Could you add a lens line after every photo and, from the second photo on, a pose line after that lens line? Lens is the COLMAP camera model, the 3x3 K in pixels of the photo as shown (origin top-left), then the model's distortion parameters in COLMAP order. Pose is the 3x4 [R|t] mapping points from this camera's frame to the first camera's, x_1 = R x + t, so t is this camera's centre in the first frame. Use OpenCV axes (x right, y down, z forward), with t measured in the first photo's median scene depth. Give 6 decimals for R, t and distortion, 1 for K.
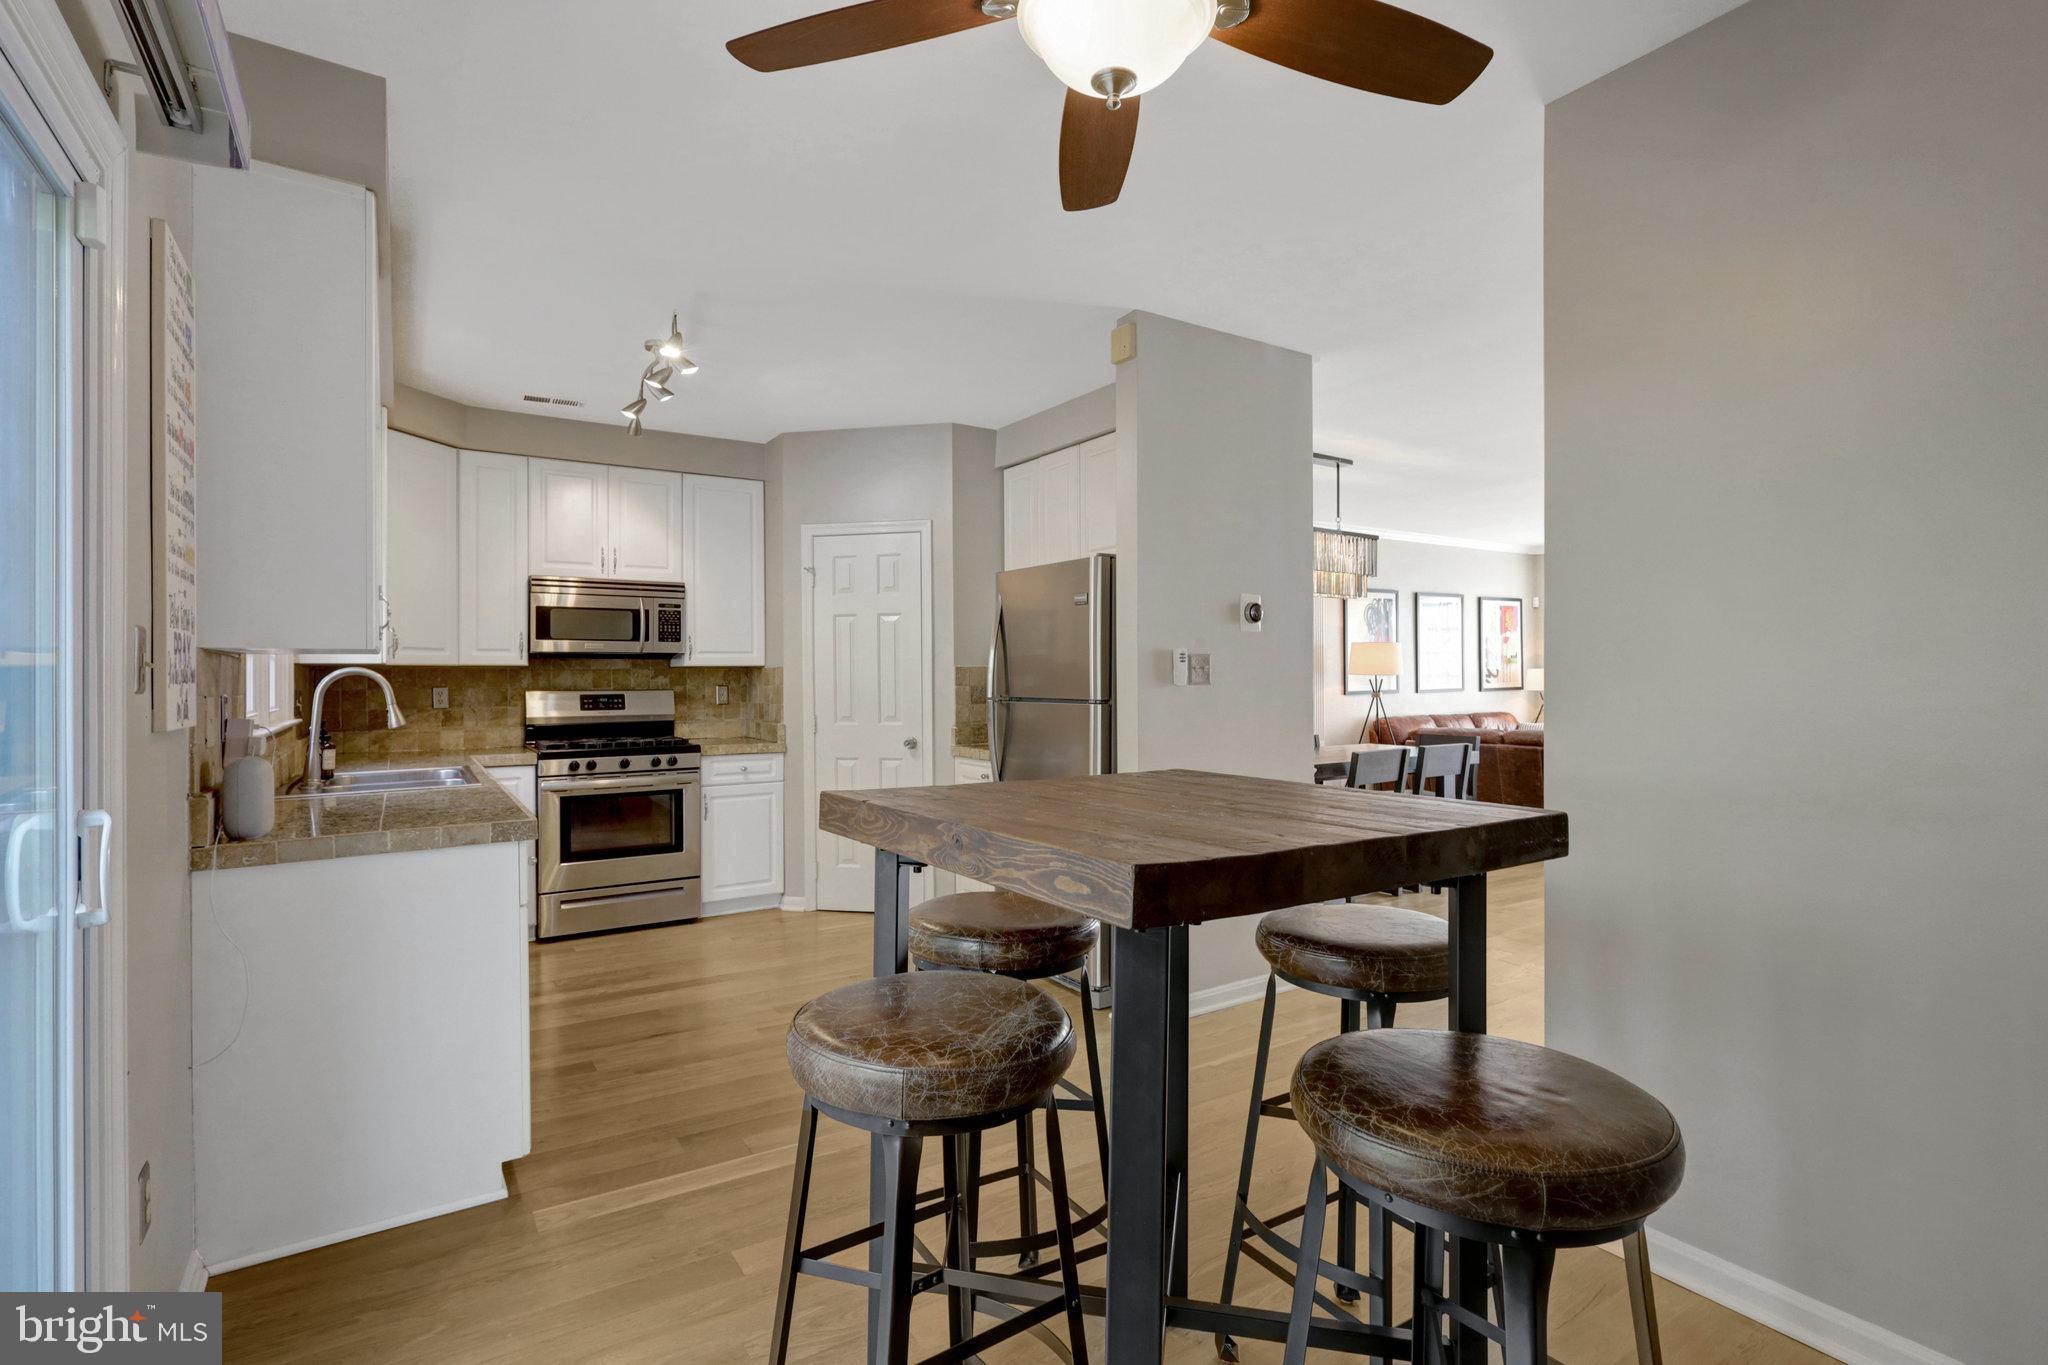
lens RADIAL K [[962.4, 0, 1019.2], [0, 962.4, 676.4], [0, 0, 1]] dist [-0.000727, 0.000718]
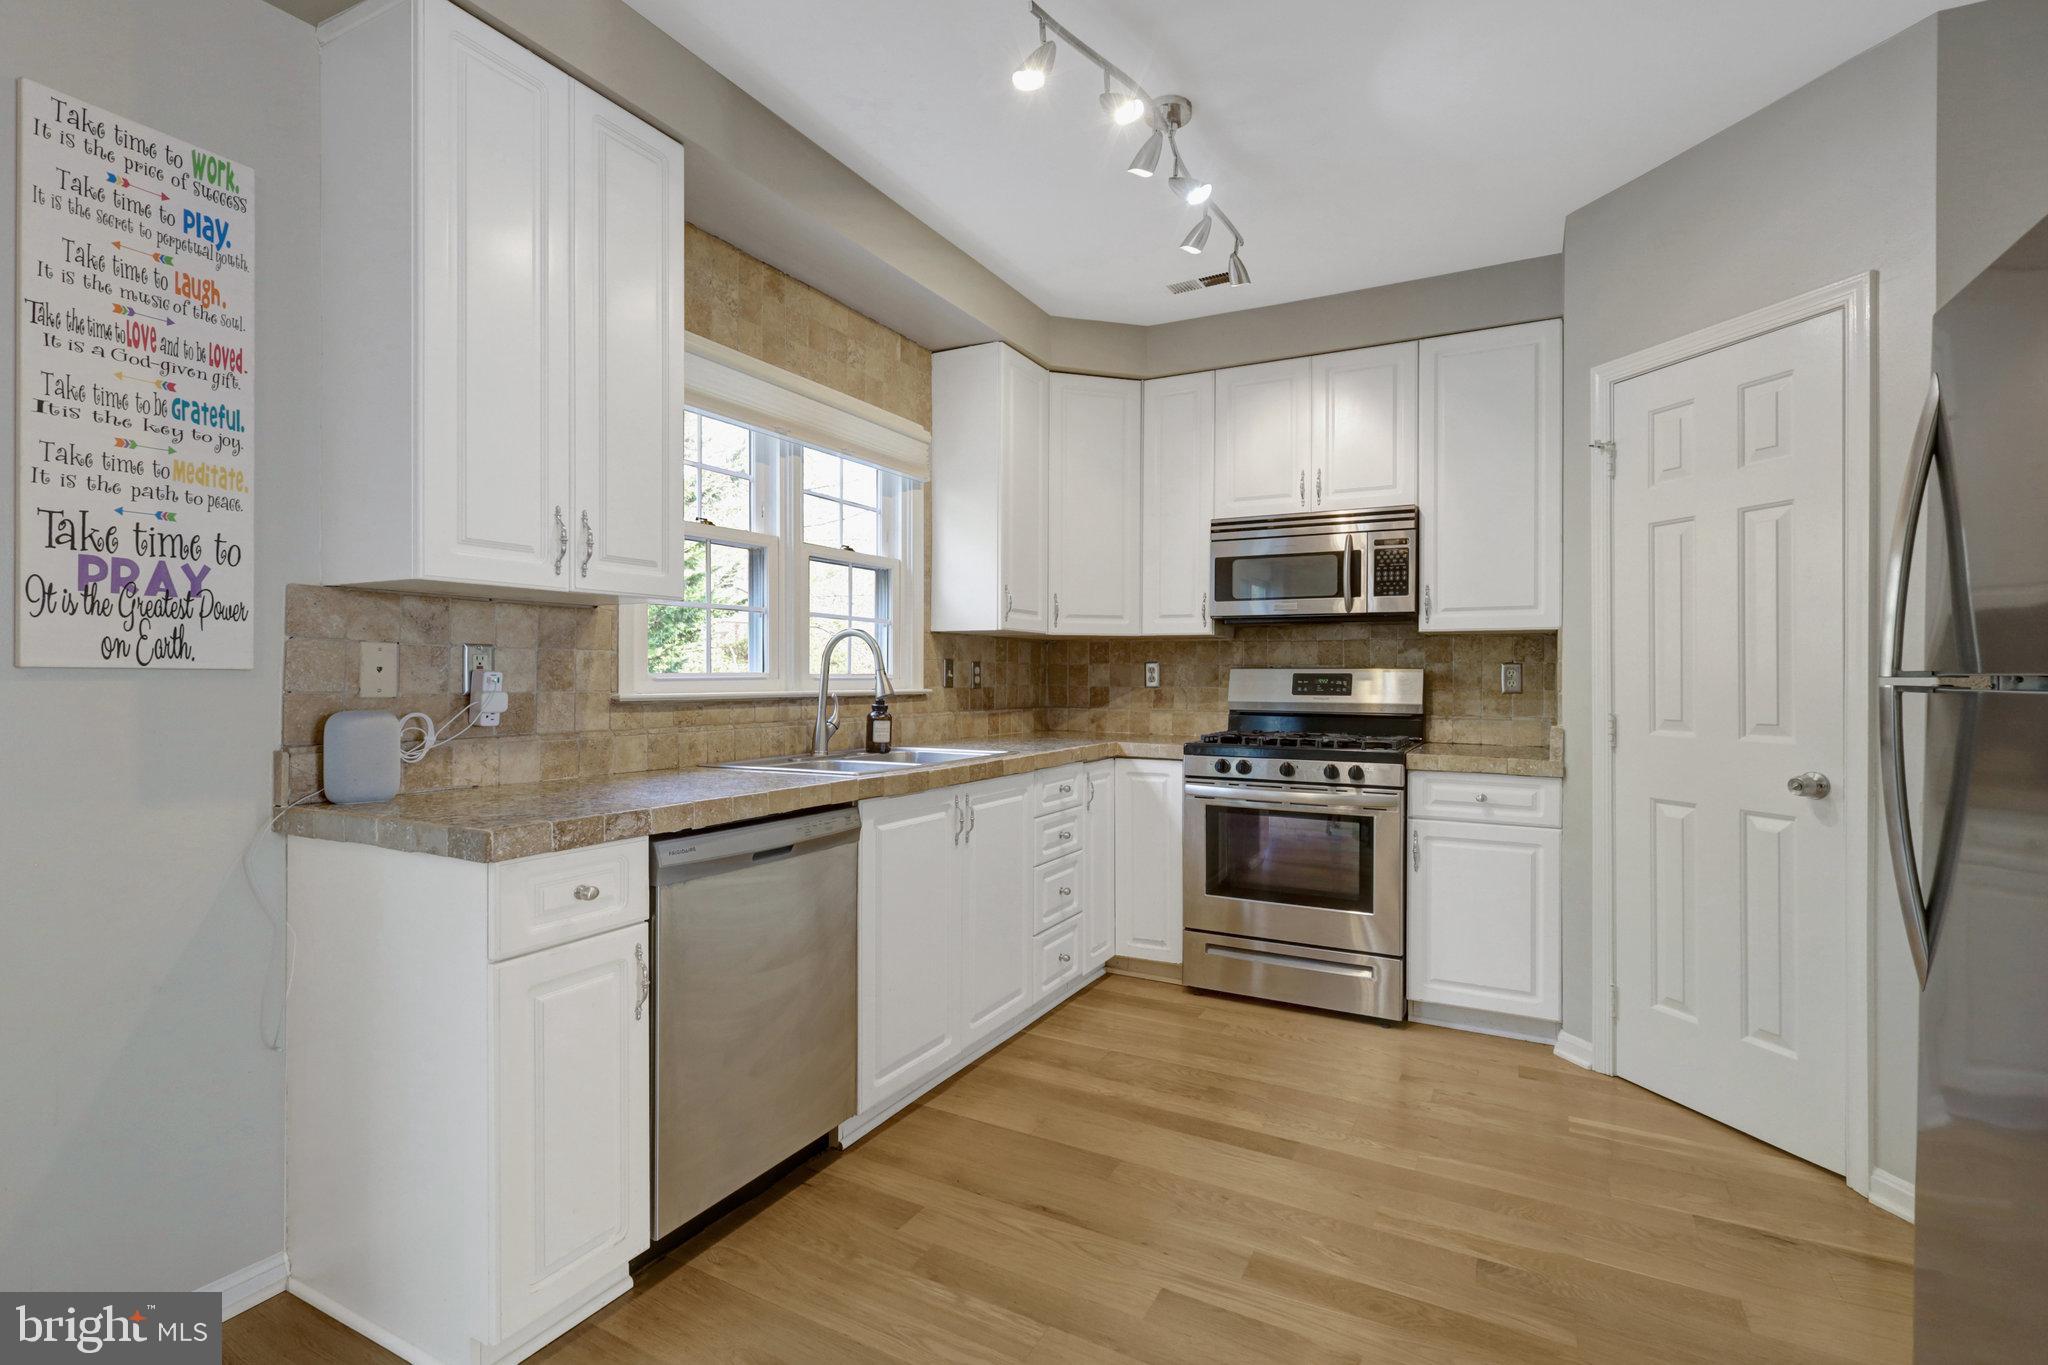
lens RADIAL K [[962.4, 0, 1019.2], [0, 962.4, 676.4], [0, 0, 1]] dist [-0.000727, 0.000718]
pose [[0.480314, 0.009792, -0.877042, 0.102759], [-0.006627, 0.999950, 0.007535, 0.017325], [0.877072, 0.002193, 0.480355, 0.456704]]
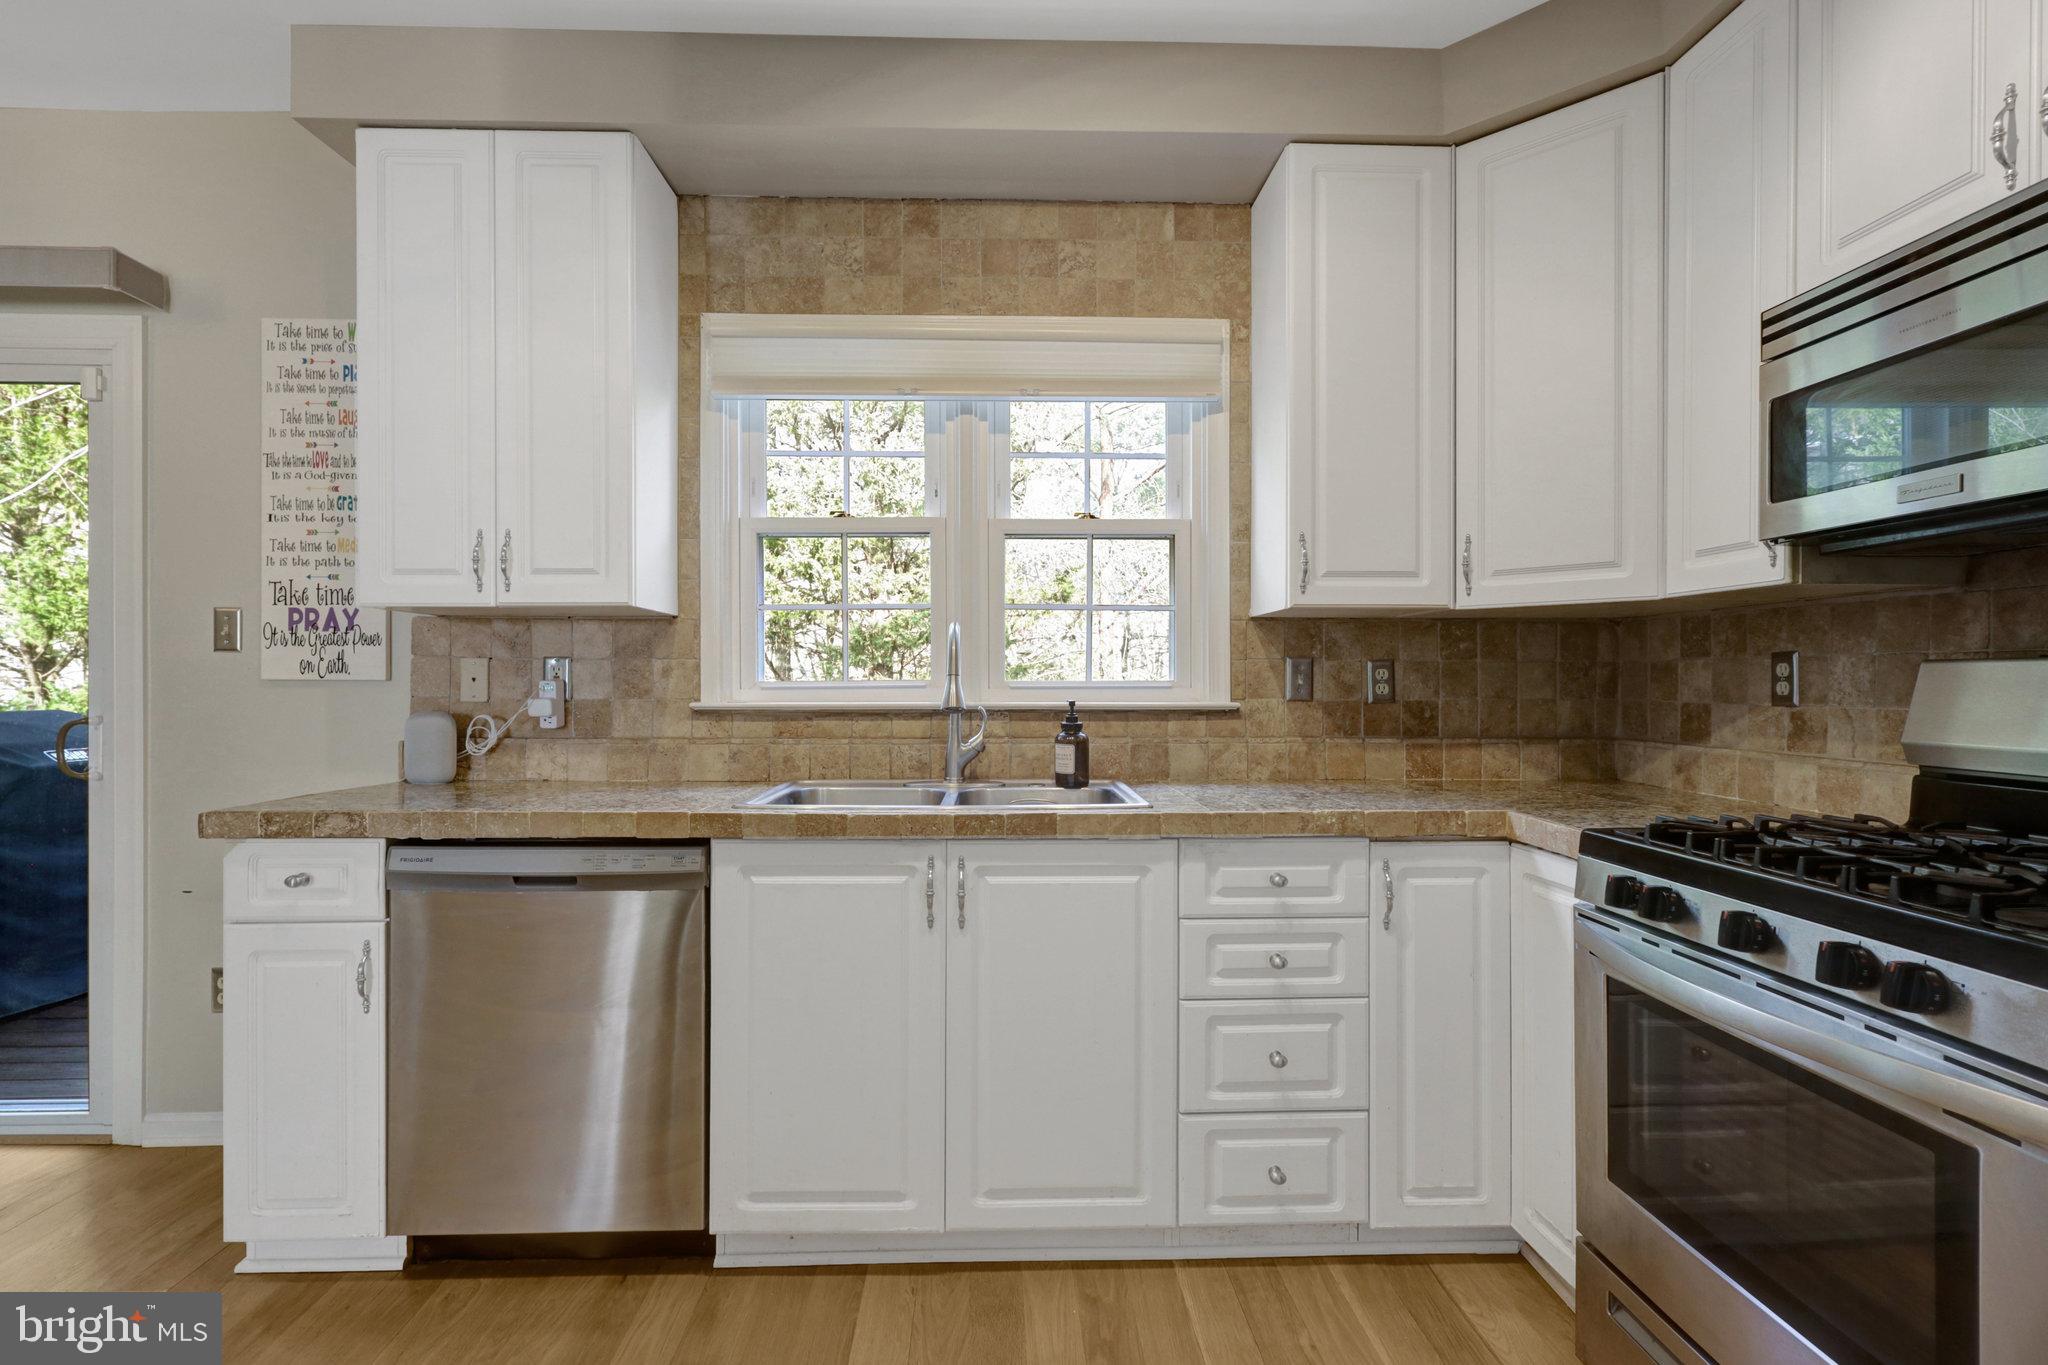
lens RADIAL K [[966.3, 0, 1022.8], [0, 966.3, 687.6], [0, 0, 1]] dist [-0.000669, -0.000038]
pose [[-0.512689, 0.011012, -0.858504, -0.080276], [0.004631, 0.999939, 0.010061, 0.019568], [0.858562, 0.001183, -0.512709, 0.897277]]
